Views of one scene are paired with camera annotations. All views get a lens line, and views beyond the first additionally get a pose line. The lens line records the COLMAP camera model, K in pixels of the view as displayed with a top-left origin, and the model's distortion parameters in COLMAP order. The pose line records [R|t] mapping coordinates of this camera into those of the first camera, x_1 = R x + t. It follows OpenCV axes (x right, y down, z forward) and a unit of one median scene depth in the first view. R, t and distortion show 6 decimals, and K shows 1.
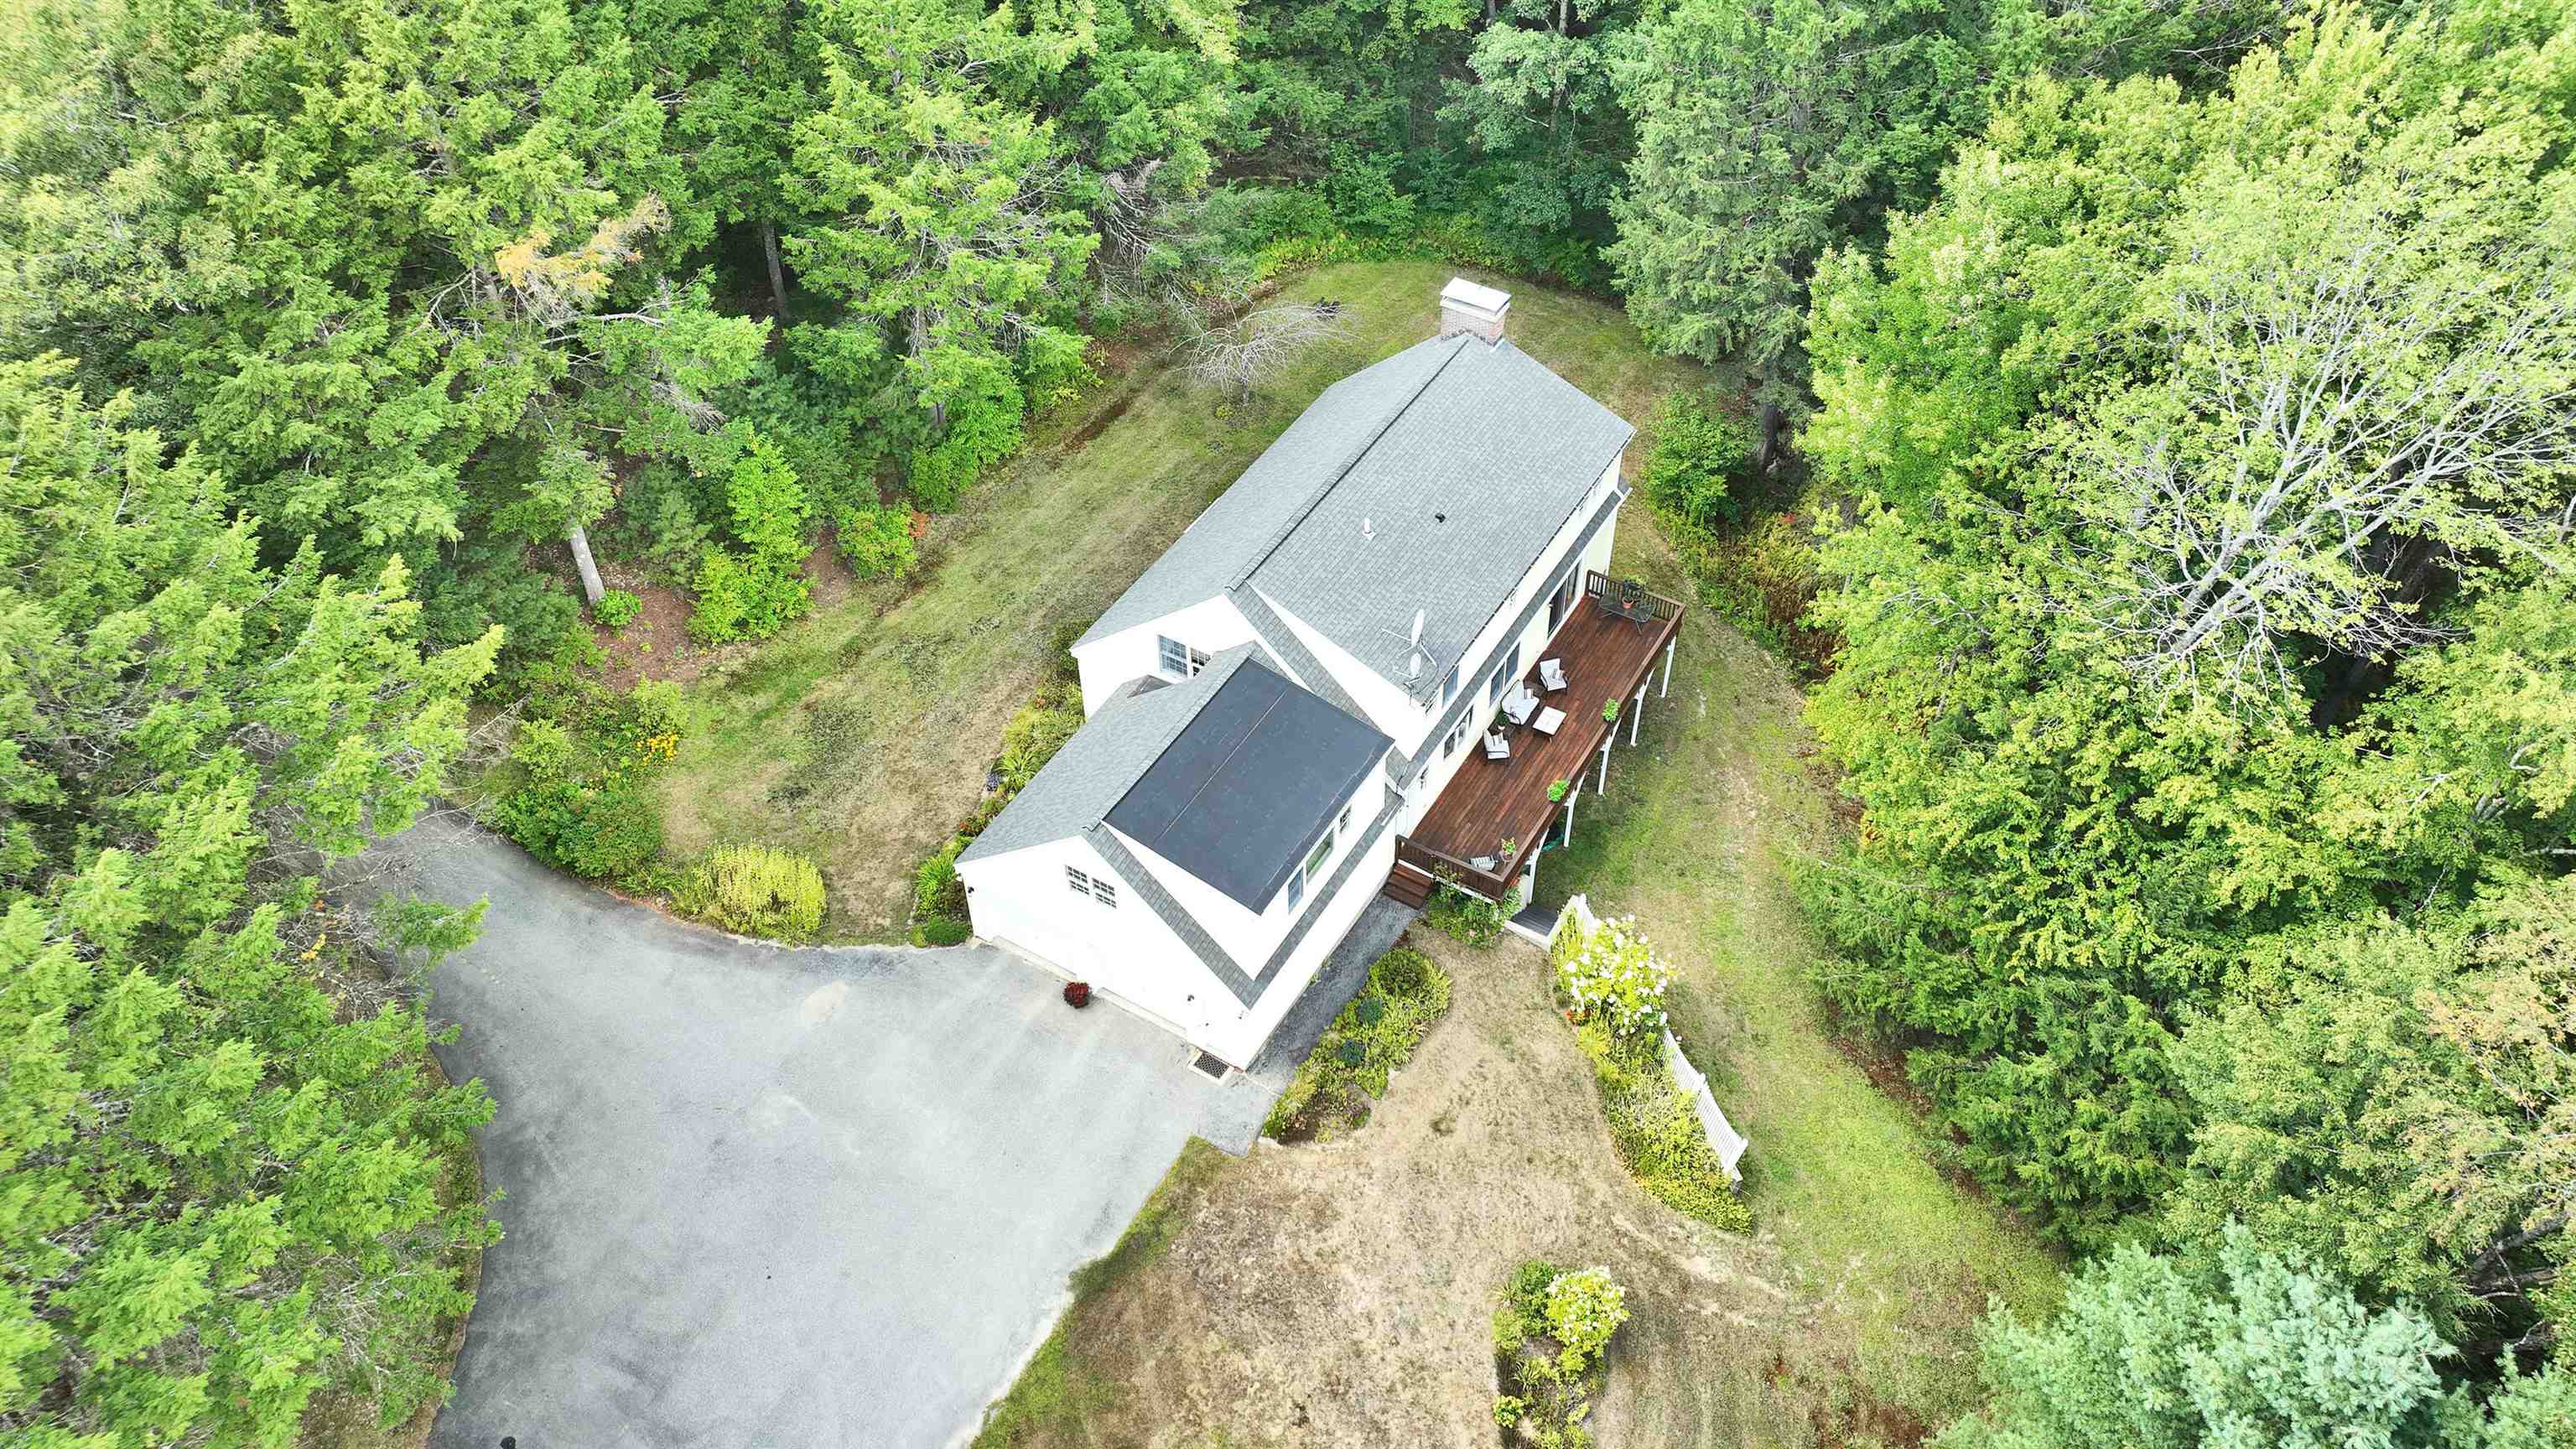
lens RADIAL K [[1790.8, 0, 1291.5], [0, 1790.8, 732.3], [0, 0, 1]] dist [0.002083, 0.005253]
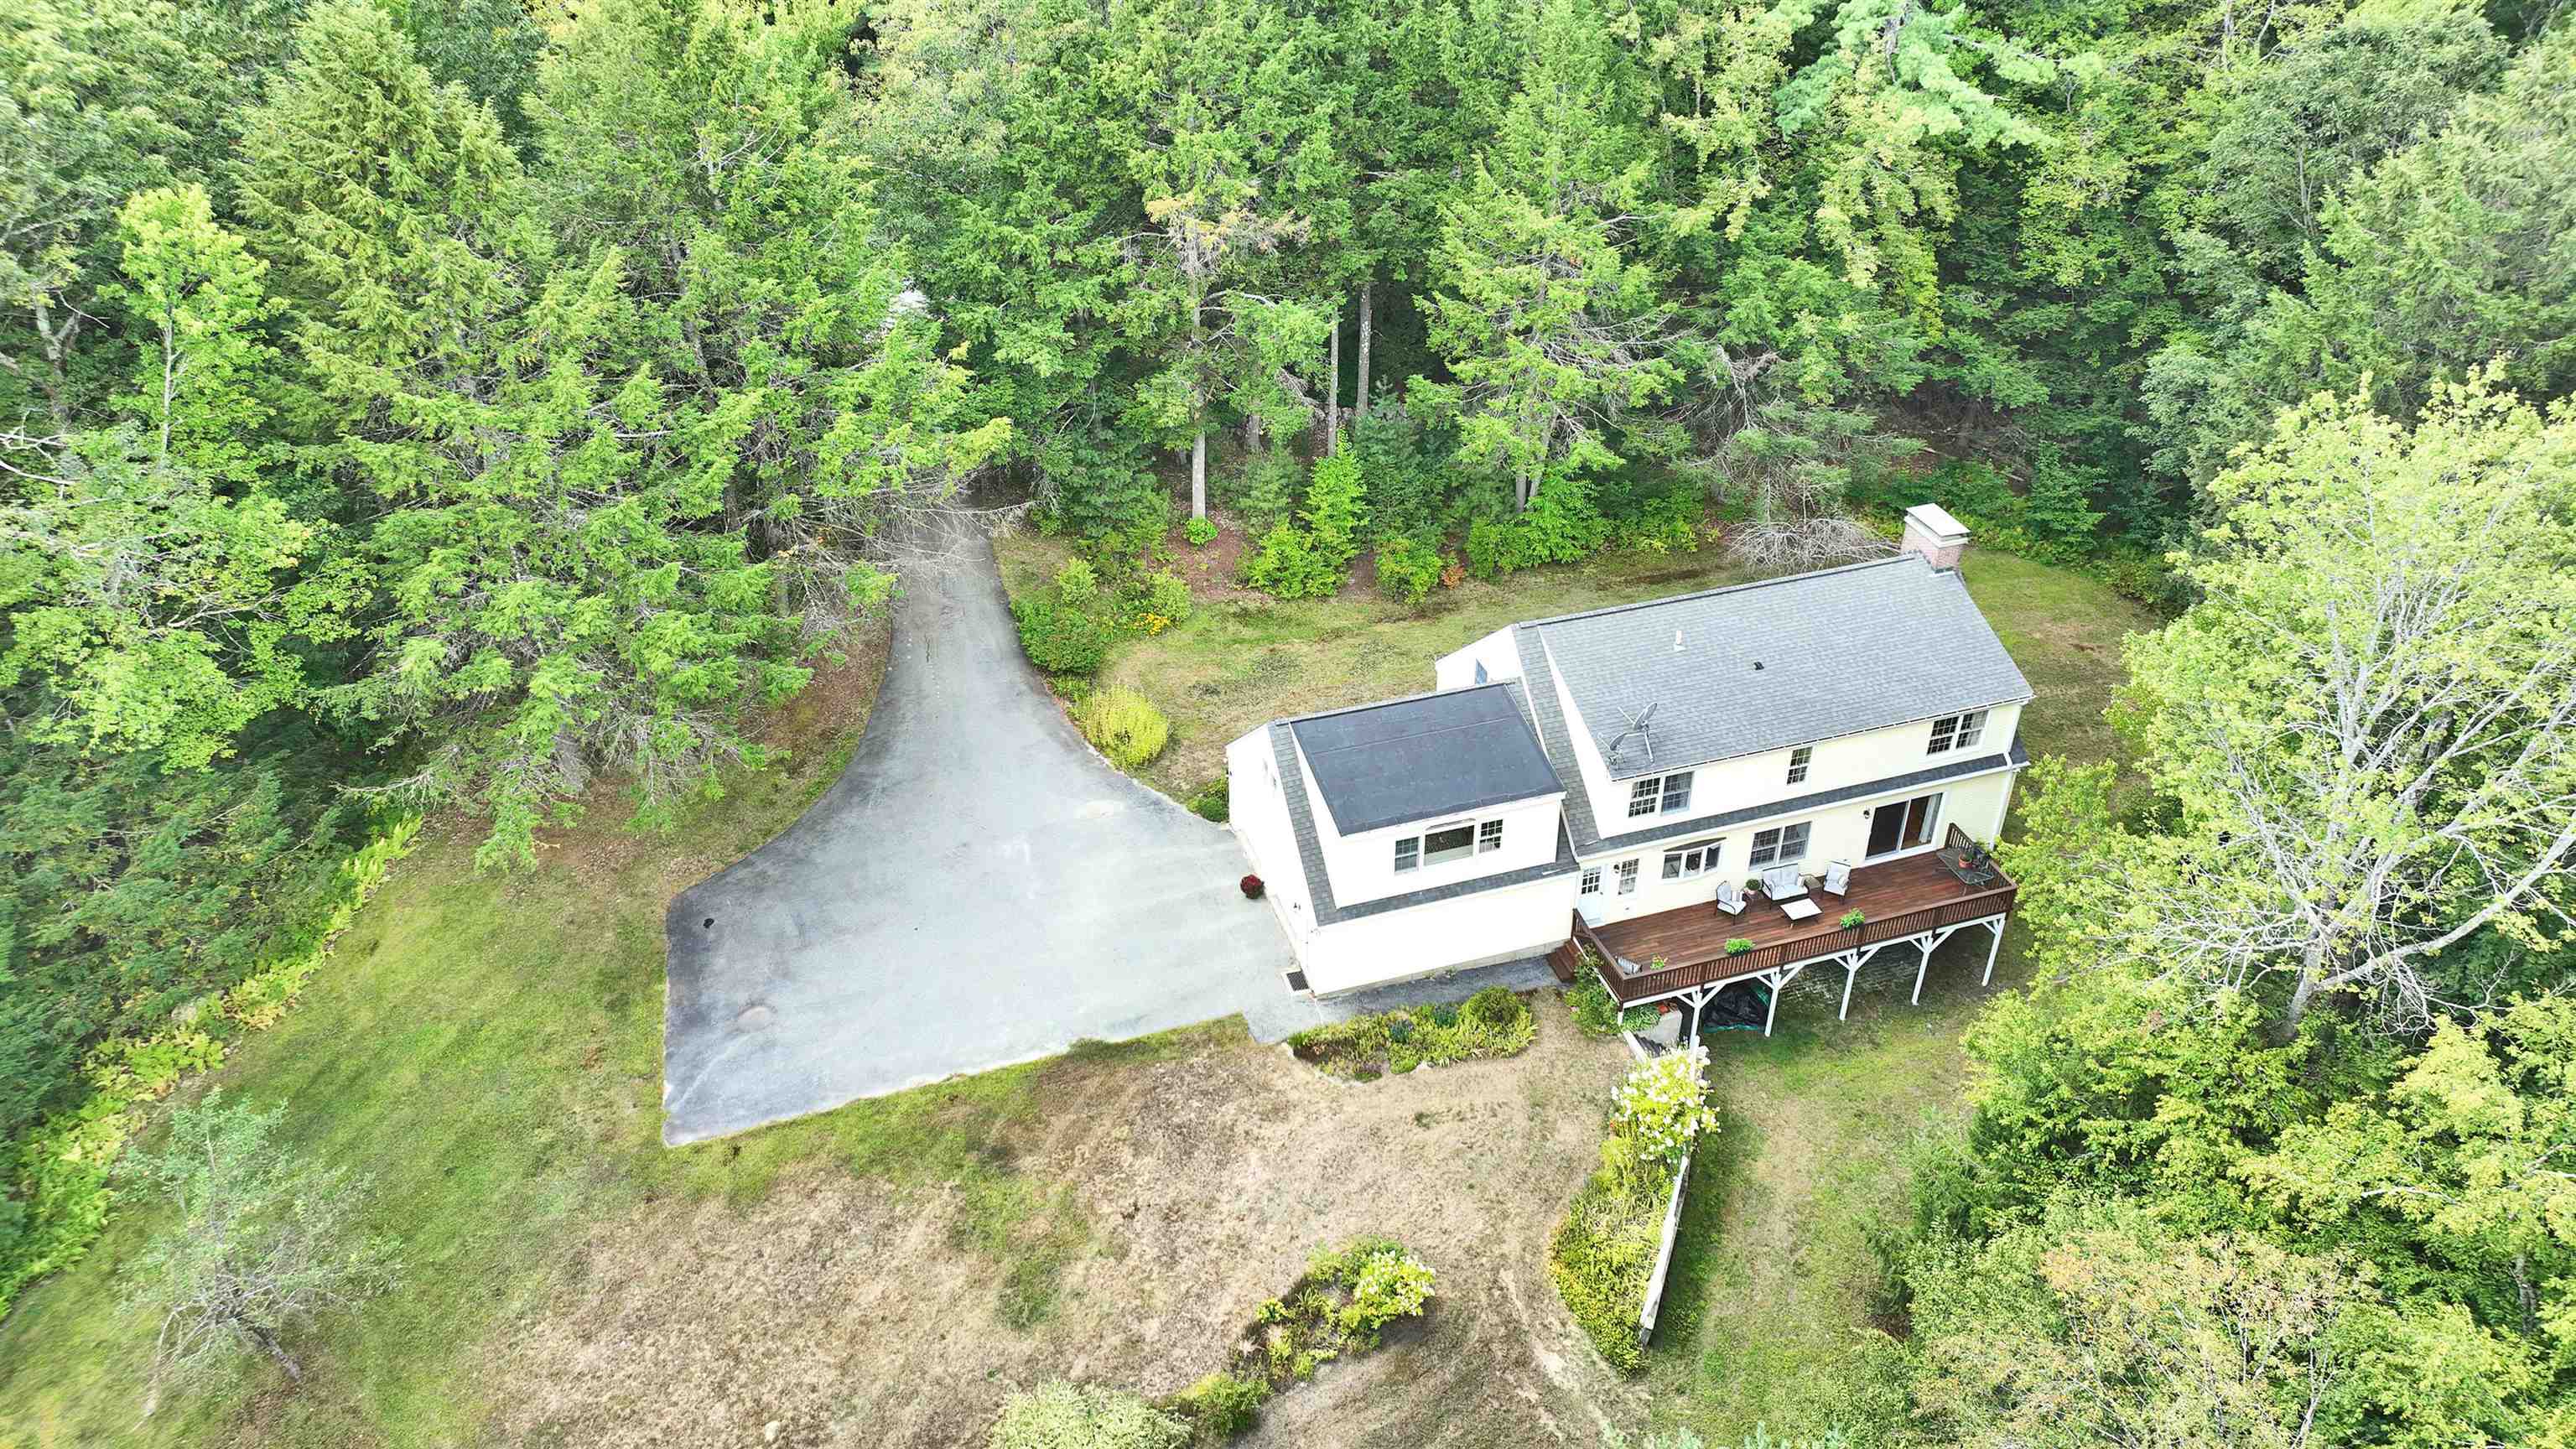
lens RADIAL K [[1790.8, 0, 1292.6], [0, 1790.8, 719.1], [0, 0, 1]] dist [0.002083, 0.005253]
pose [[0.755050, 0.377114, -0.536363, 0.507791], [-0.473367, 0.879559, -0.047956, 0.098135], [0.453678, 0.290106, 0.842624, -0.004828]]
